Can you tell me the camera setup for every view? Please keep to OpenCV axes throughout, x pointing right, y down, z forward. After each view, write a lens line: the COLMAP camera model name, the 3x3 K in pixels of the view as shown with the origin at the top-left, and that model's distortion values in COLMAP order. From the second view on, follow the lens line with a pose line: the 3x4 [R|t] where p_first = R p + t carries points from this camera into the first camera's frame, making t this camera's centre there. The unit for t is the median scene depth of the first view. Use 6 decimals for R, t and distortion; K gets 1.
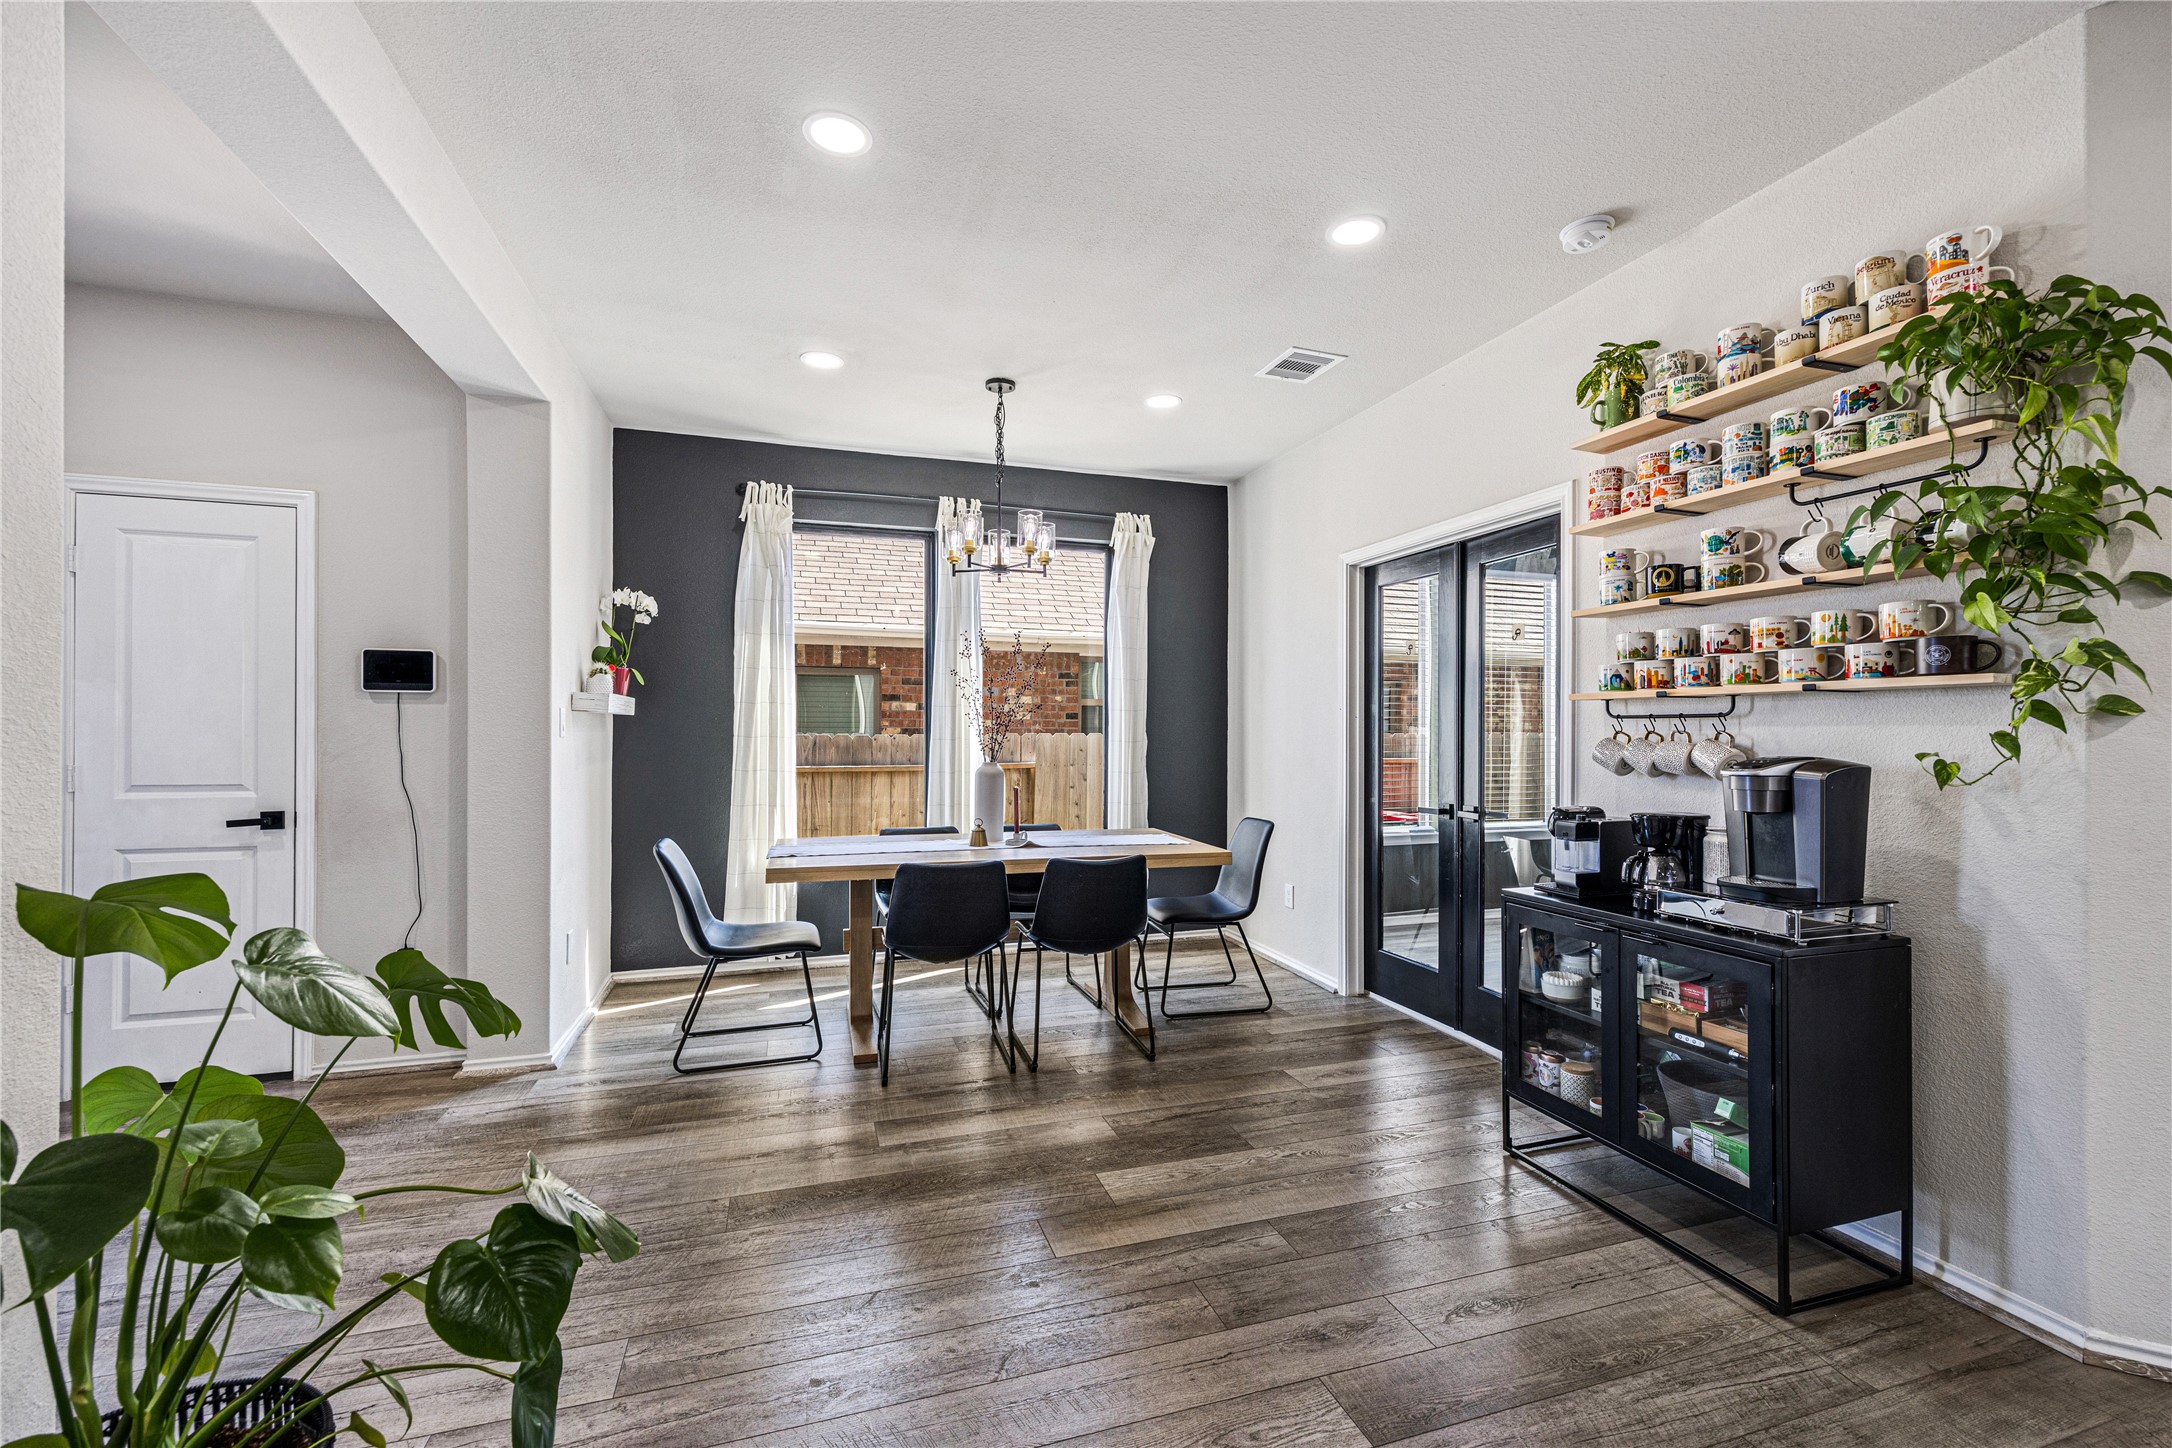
lens RADIAL K [[893.7, 0, 1086.6], [0, 893.7, 727.4], [0, 0, 1]] dist [0.007926, -0.000842]
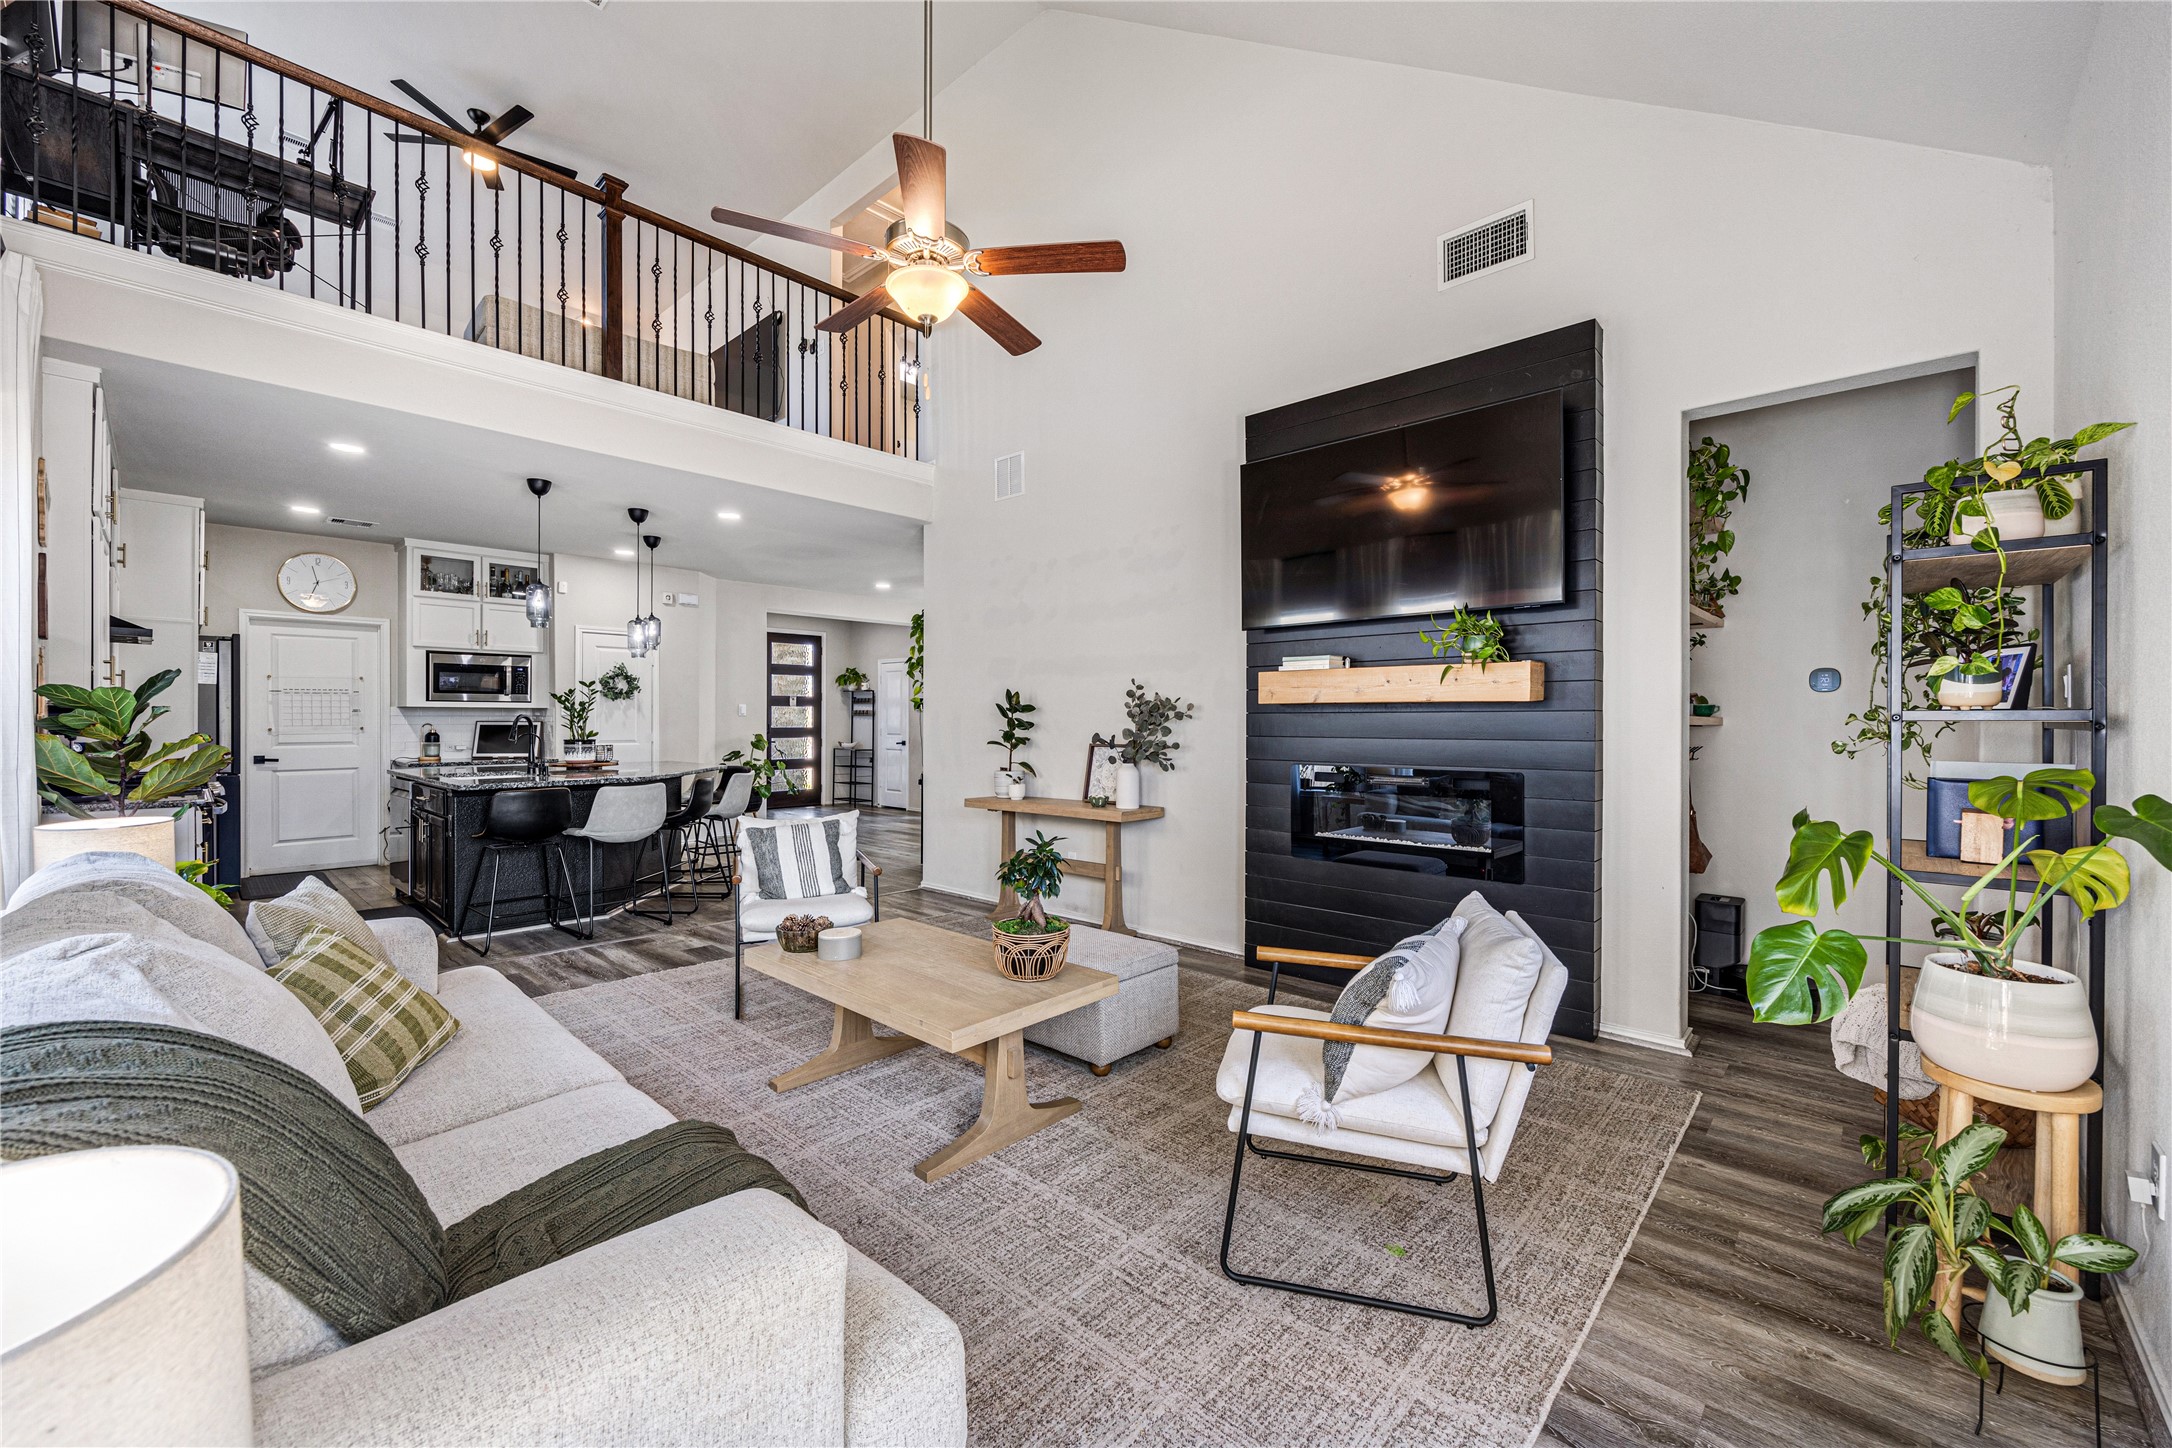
lens RADIAL K [[860.6, 0, 1075.8], [0, 860.6, 721.8], [0, 0, 1]] dist [0.000025, 0.000186]
pose [[0.486157, 0.000404, -0.873871, 1.931727], [0.003654, 0.999990, 0.002495, 0.003399], [0.873864, -0.004406, 0.486151, -0.115819]]
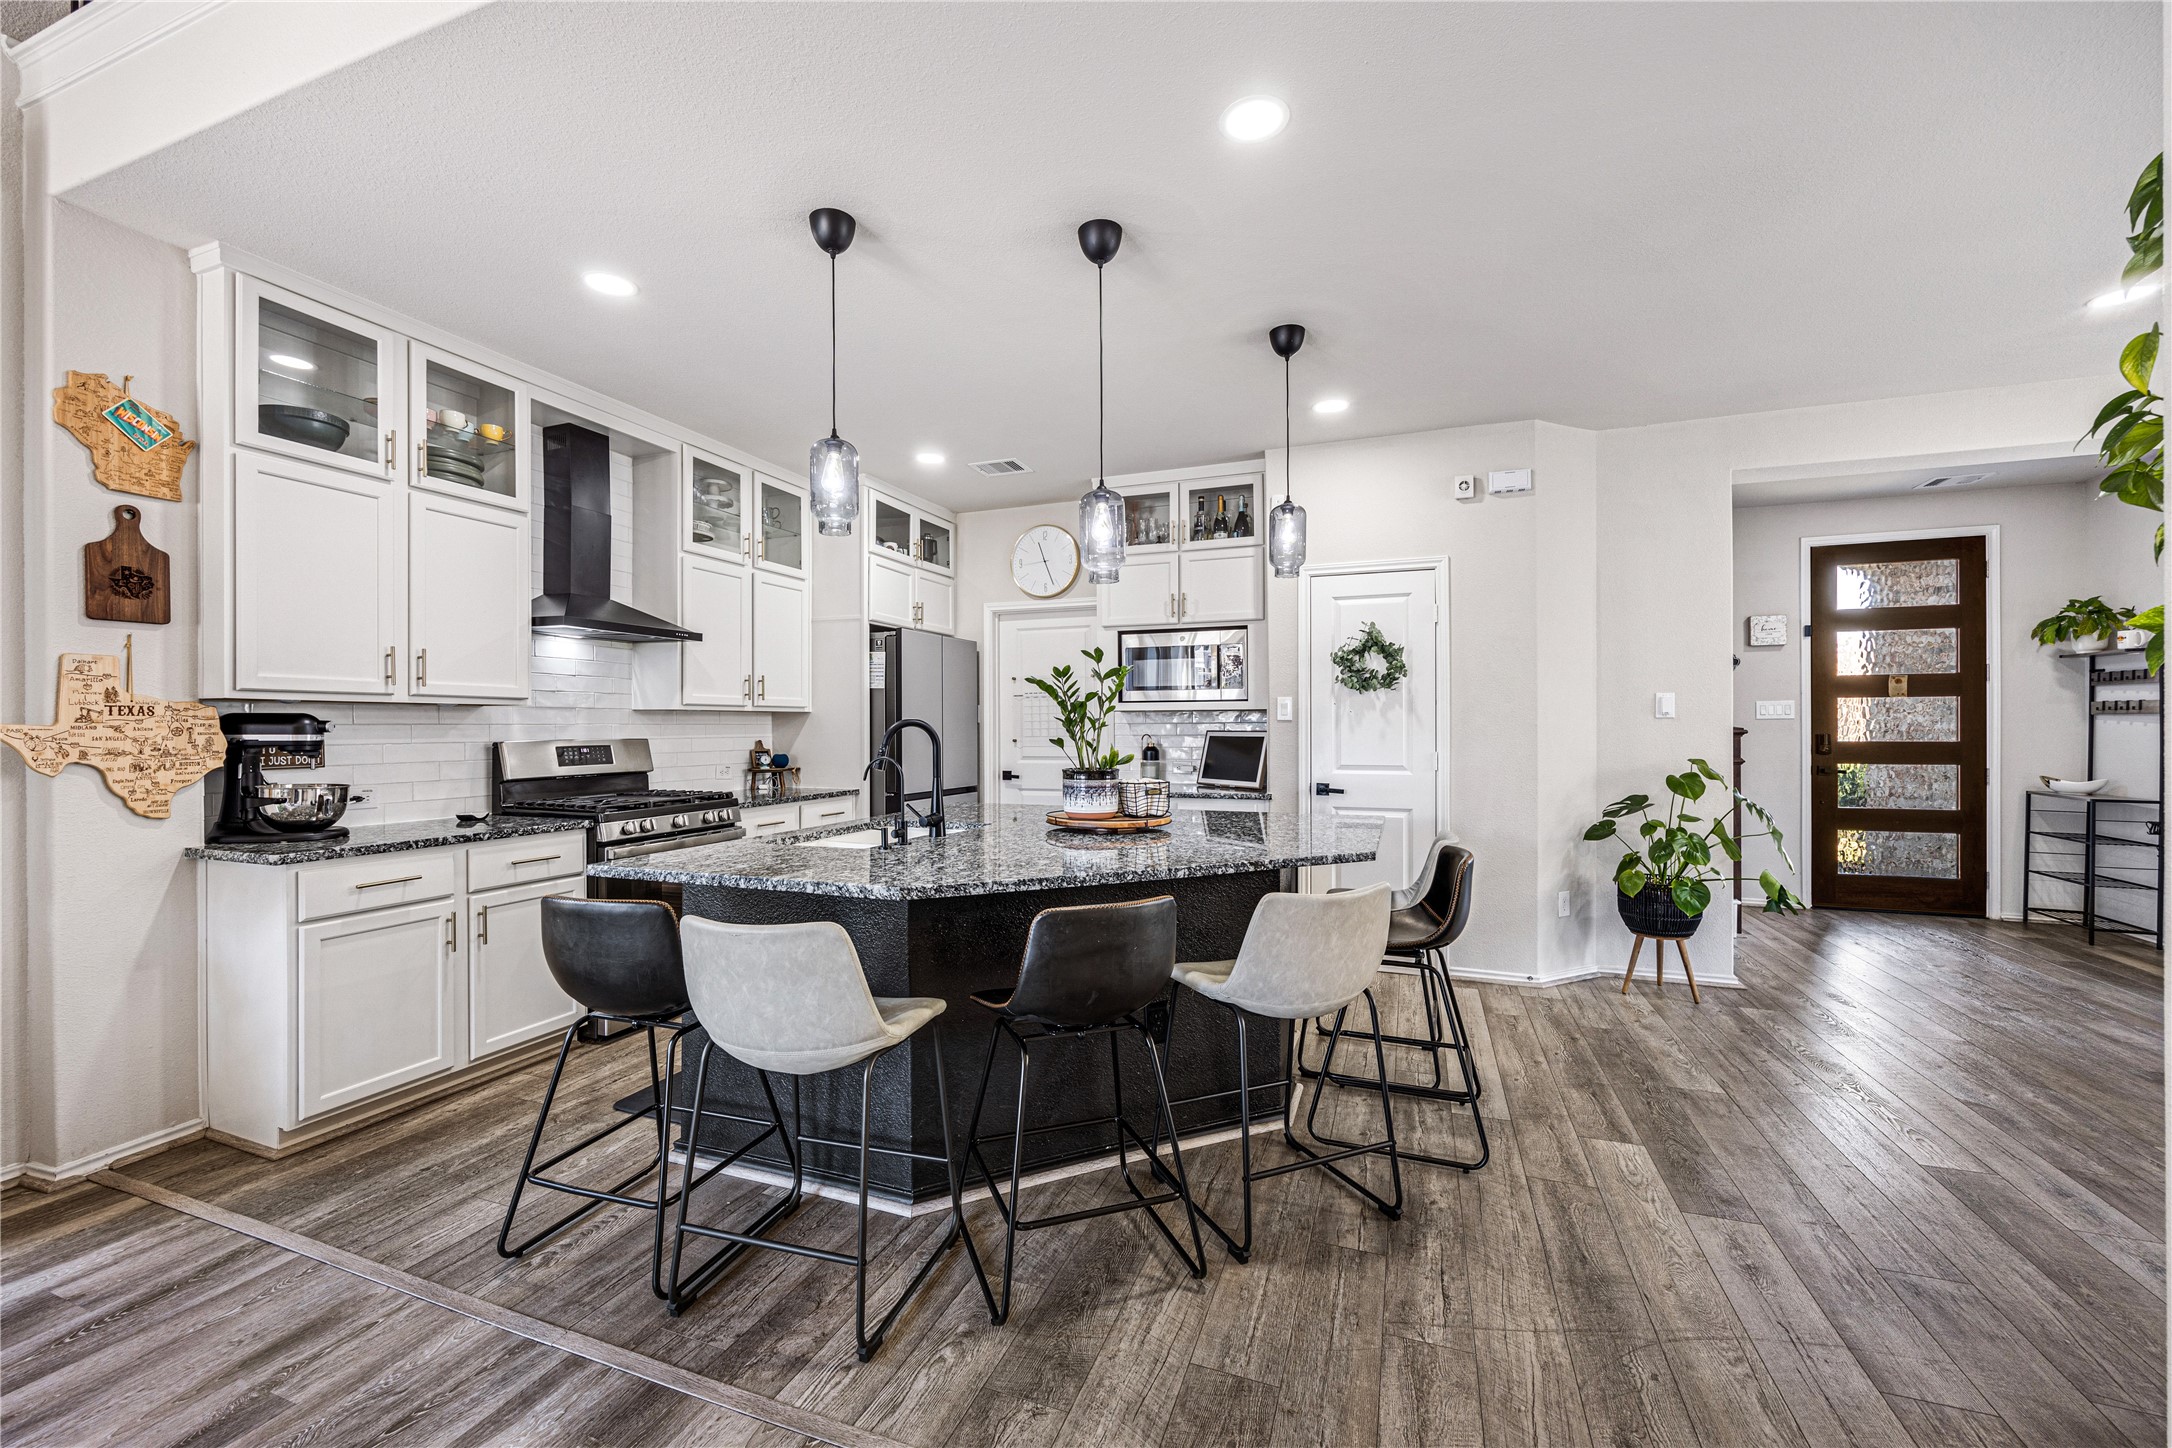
lens RADIAL K [[871.2, 0, 1082.0], [0, 871.2, 727.7], [0, 0, 1]] dist [-0.002577, -0.000524]
pose [[-0.627253, 0.000470, -0.778815, 0.876110], [0.006304, 0.999970, -0.004474, 0.002307], [0.778790, -0.007716, -0.627237, 0.289573]]
